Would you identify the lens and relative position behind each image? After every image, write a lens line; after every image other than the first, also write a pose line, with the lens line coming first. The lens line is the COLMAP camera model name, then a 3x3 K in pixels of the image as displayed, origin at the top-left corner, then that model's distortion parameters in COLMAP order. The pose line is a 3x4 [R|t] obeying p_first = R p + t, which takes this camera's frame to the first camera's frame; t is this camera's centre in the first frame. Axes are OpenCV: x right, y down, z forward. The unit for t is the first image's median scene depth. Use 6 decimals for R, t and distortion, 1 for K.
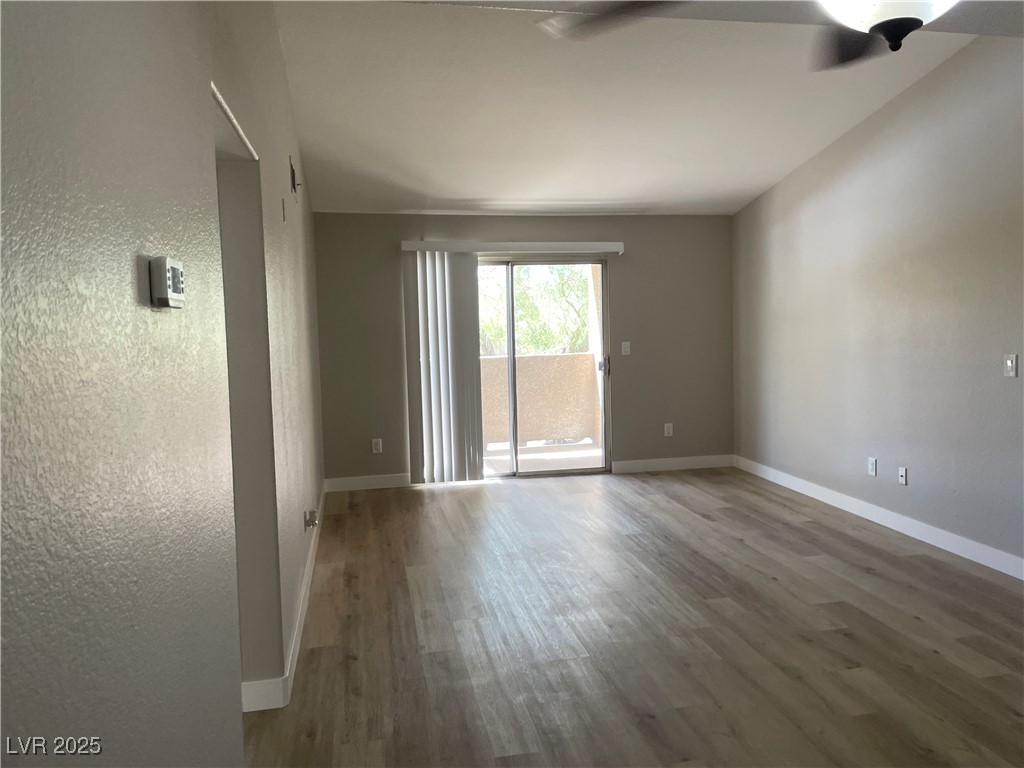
lens RADIAL K [[782.2, 0, 523.8], [0, 782.2, 367.7], [0, 0, 1]] dist [0.086089, -0.116403]
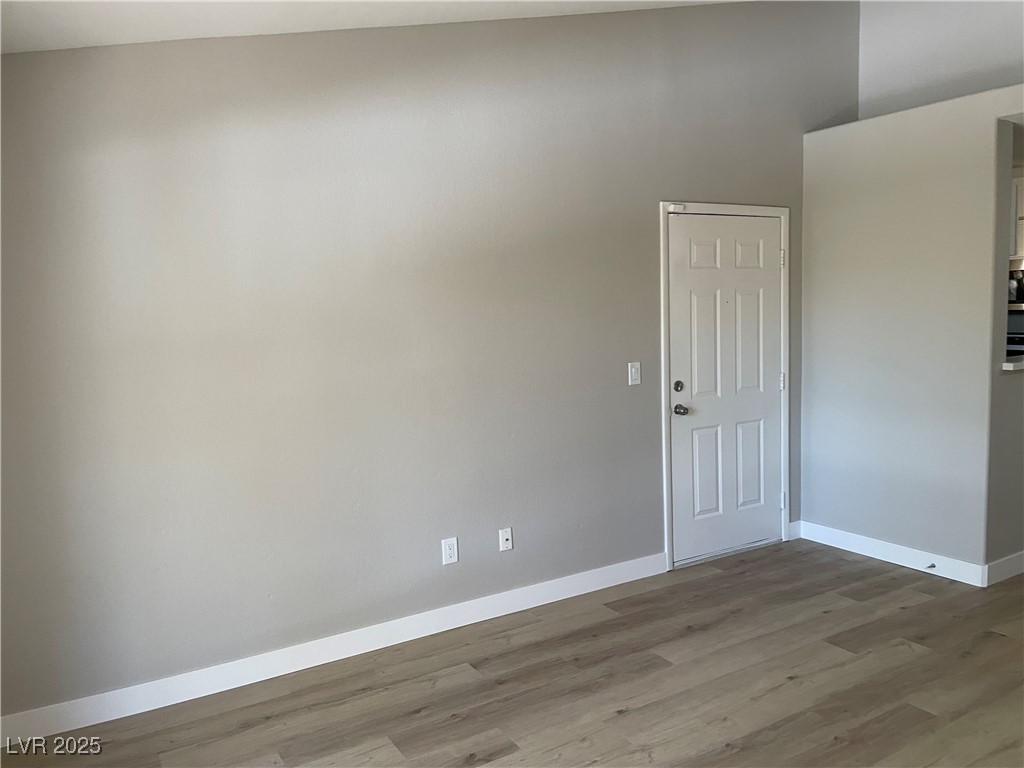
lens RADIAL K [[782.2, 0, 522.6], [0, 782.2, 390.6], [0, 0, 1]] dist [0.086089, -0.116403]
pose [[-0.336576, -0.060287, 0.939724, -0.252526], [0.104733, 0.989360, 0.100983, -0.088556], [-0.935814, 0.132409, -0.326681, 1.342259]]
